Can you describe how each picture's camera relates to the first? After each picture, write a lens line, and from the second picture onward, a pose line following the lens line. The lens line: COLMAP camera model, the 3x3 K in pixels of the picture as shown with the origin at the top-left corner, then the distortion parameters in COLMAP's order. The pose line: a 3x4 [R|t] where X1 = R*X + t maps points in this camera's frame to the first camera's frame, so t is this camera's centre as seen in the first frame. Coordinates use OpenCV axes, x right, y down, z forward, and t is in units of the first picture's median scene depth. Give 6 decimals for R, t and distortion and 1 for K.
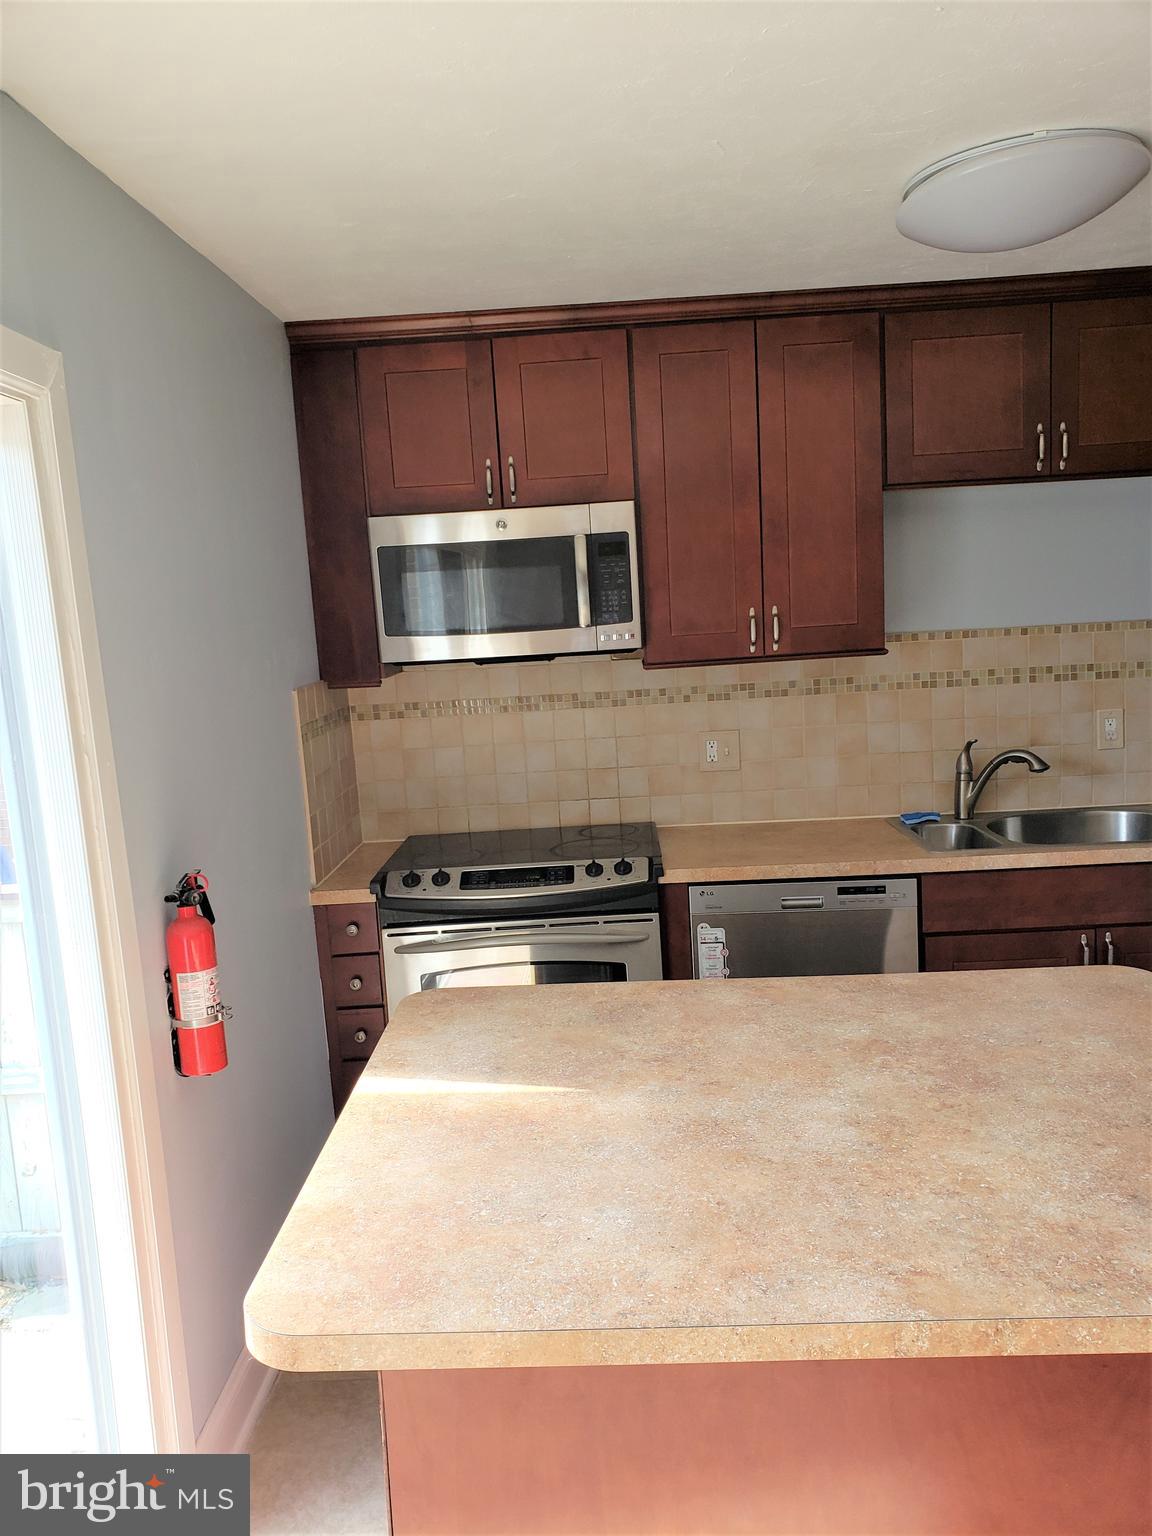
lens RADIAL K [[1205.3, 0, 576.0], [0, 1205.3, 768.0], [0, 0, 1]] dist [0.007803, 0.009176]
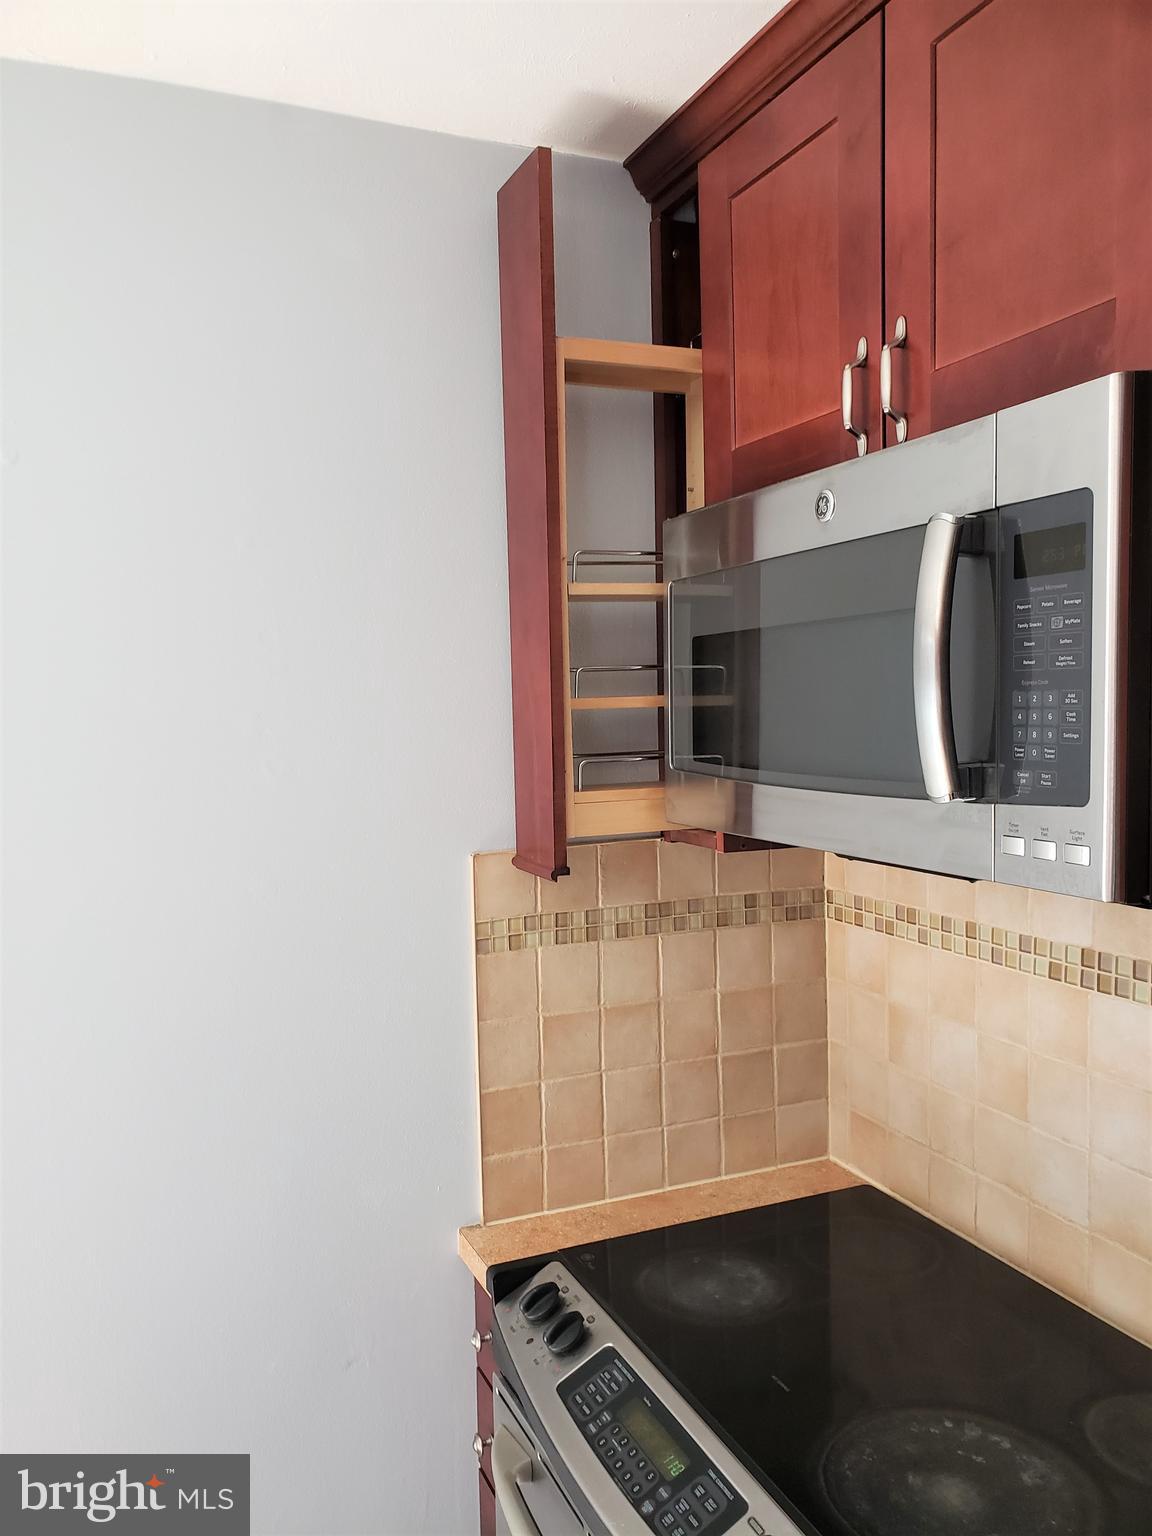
lens RADIAL K [[1205.3, 0, 576.0], [0, 1205.3, 768.0], [0, 0, 1]] dist [0.007803, 0.009176]
pose [[0.432743, 0.099624, -0.895996, 0.220442], [-0.129793, 0.990406, 0.047434, -0.113646], [0.892125, 0.095767, 0.441521, 0.681553]]
